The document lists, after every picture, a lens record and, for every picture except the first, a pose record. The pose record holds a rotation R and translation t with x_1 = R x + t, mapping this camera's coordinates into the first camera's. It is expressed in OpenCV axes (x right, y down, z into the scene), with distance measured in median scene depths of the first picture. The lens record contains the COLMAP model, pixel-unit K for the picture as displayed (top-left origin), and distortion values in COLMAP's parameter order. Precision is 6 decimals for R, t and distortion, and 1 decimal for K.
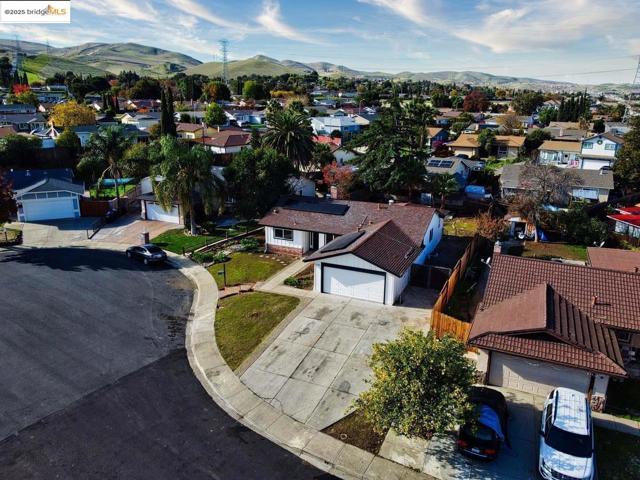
lens RADIAL K [[485.7, 0, 319.0], [0, 485.7, 240.7], [0, 0, 1]] dist [-0.002161, -0.000009]
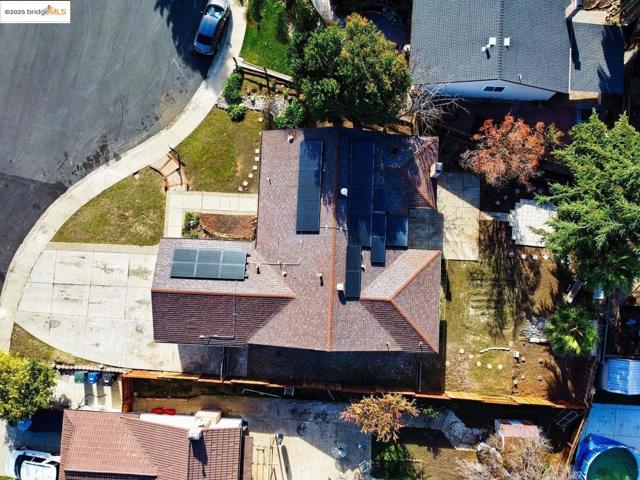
lens RADIAL K [[485.7, 0, 319.0], [0, 485.7, 240.7], [0, 0, 1]] dist [-0.002161, -0.000009]
pose [[0.366566, 0.926889, -0.080656, 0.155450], [-0.245783, 0.180082, 0.952450, -0.895006], [0.897341, -0.329312, 0.293825, 0.924507]]
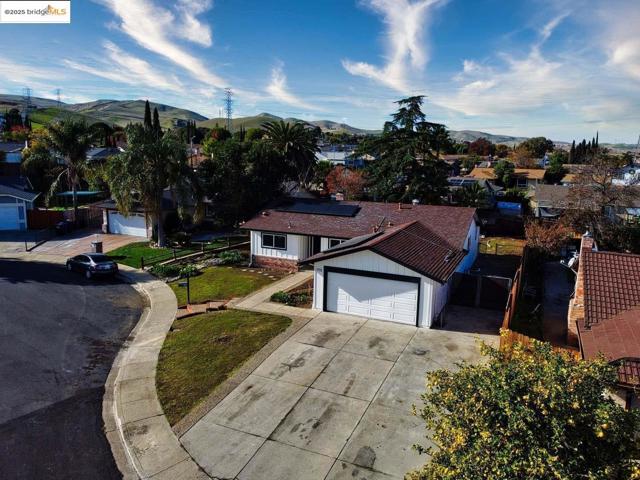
lens RADIAL K [[485.7, 0, 319.0], [0, 485.7, 240.7], [0, 0, 1]] dist [-0.002161, -0.000009]
pose [[0.999932, 0.011038, -0.003634, -0.000500], [-0.011373, 0.993763, -0.110932, 0.079545], [0.002387, 0.110966, 0.993821, 0.287082]]
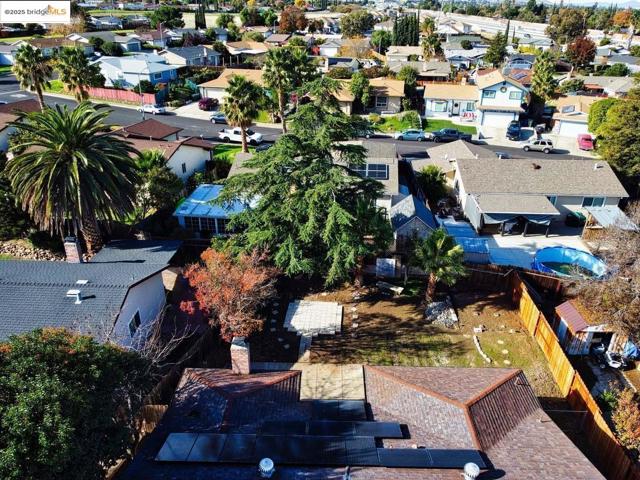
lens RADIAL K [[485.7, 0, 319.0], [0, 485.7, 240.7], [0, 0, 1]] dist [-0.002161, -0.000009]
pose [[0.921429, -0.173229, 0.347793, -0.042386], [0.113725, 0.976154, 0.184903, -0.361371], [-0.371530, -0.130823, 0.919158, 0.887086]]
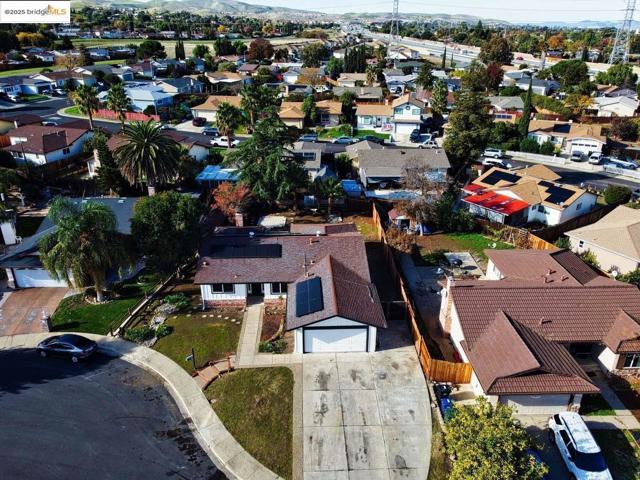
lens RADIAL K [[485.7, 0, 319.0], [0, 485.7, 240.7], [0, 0, 1]] dist [-0.002161, -0.000009]
pose [[0.896316, -0.188049, 0.401567, -0.312243], [0.135427, 0.978443, 0.155915, -0.263369], [-0.422230, -0.085366, 0.902460, 0.085482]]
